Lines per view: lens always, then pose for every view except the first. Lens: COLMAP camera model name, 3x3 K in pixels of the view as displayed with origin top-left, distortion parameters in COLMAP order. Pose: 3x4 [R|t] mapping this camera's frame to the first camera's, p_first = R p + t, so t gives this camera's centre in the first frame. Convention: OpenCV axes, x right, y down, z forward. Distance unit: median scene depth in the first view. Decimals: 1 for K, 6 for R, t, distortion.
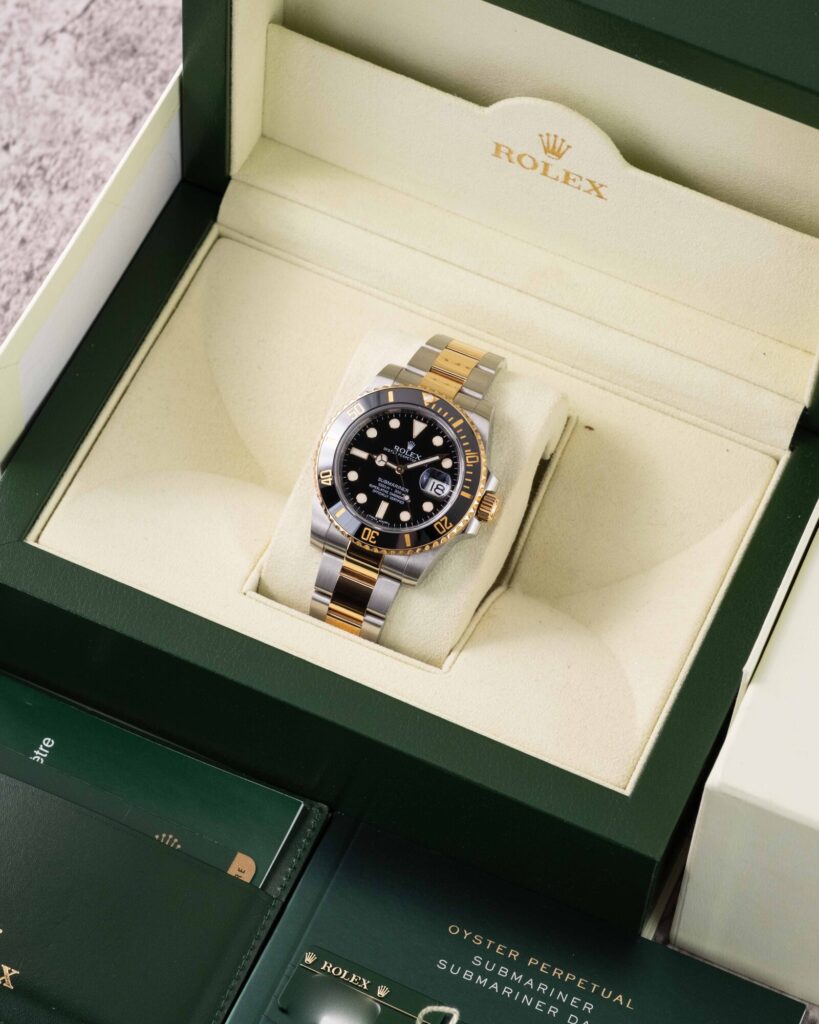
lens RADIAL K [[3395.5, 0, 409.5], [0, 3395.5, 512.0], [0, 0, 1]] dist [0.031865, 0.979075]
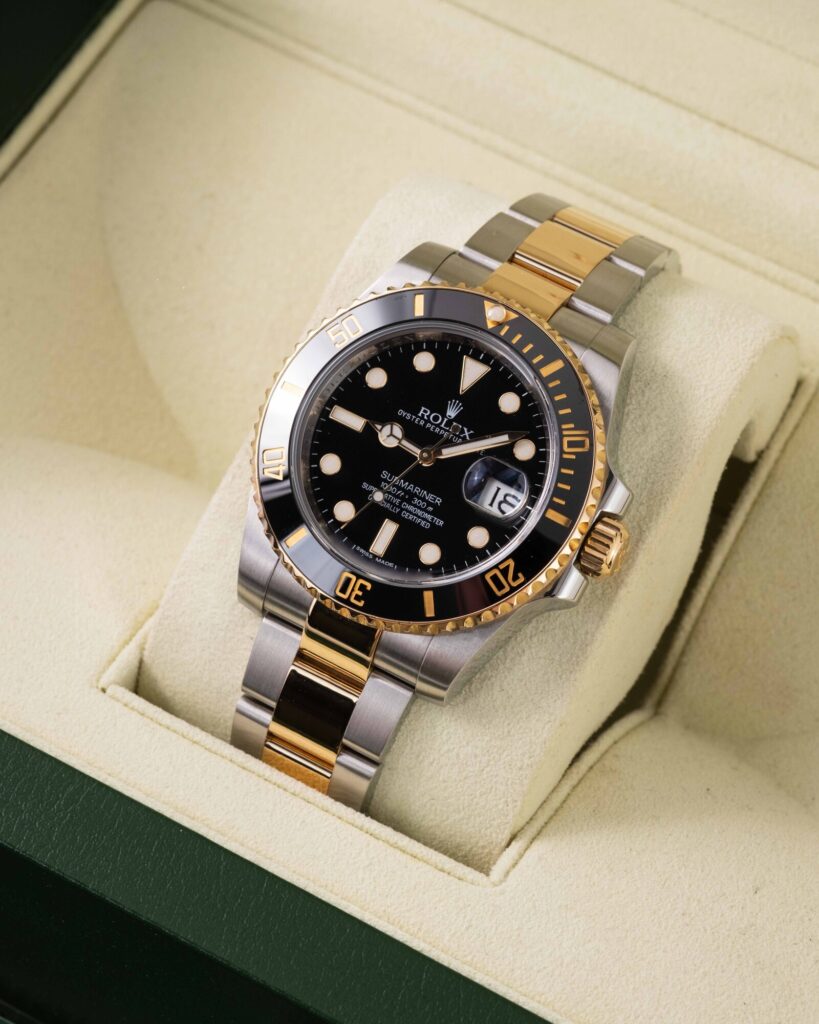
lens RADIAL K [[3395.5, 0, 409.5], [0, 3395.5, 512.0], [0, 0, 1]] dist [0.031865, 0.979075]
pose [[0.990612, 0.064537, -0.120511, 0.053161], [-0.066828, 0.997651, -0.015065, 0.002763], [0.119255, 0.022977, 0.992598, 0.517873]]
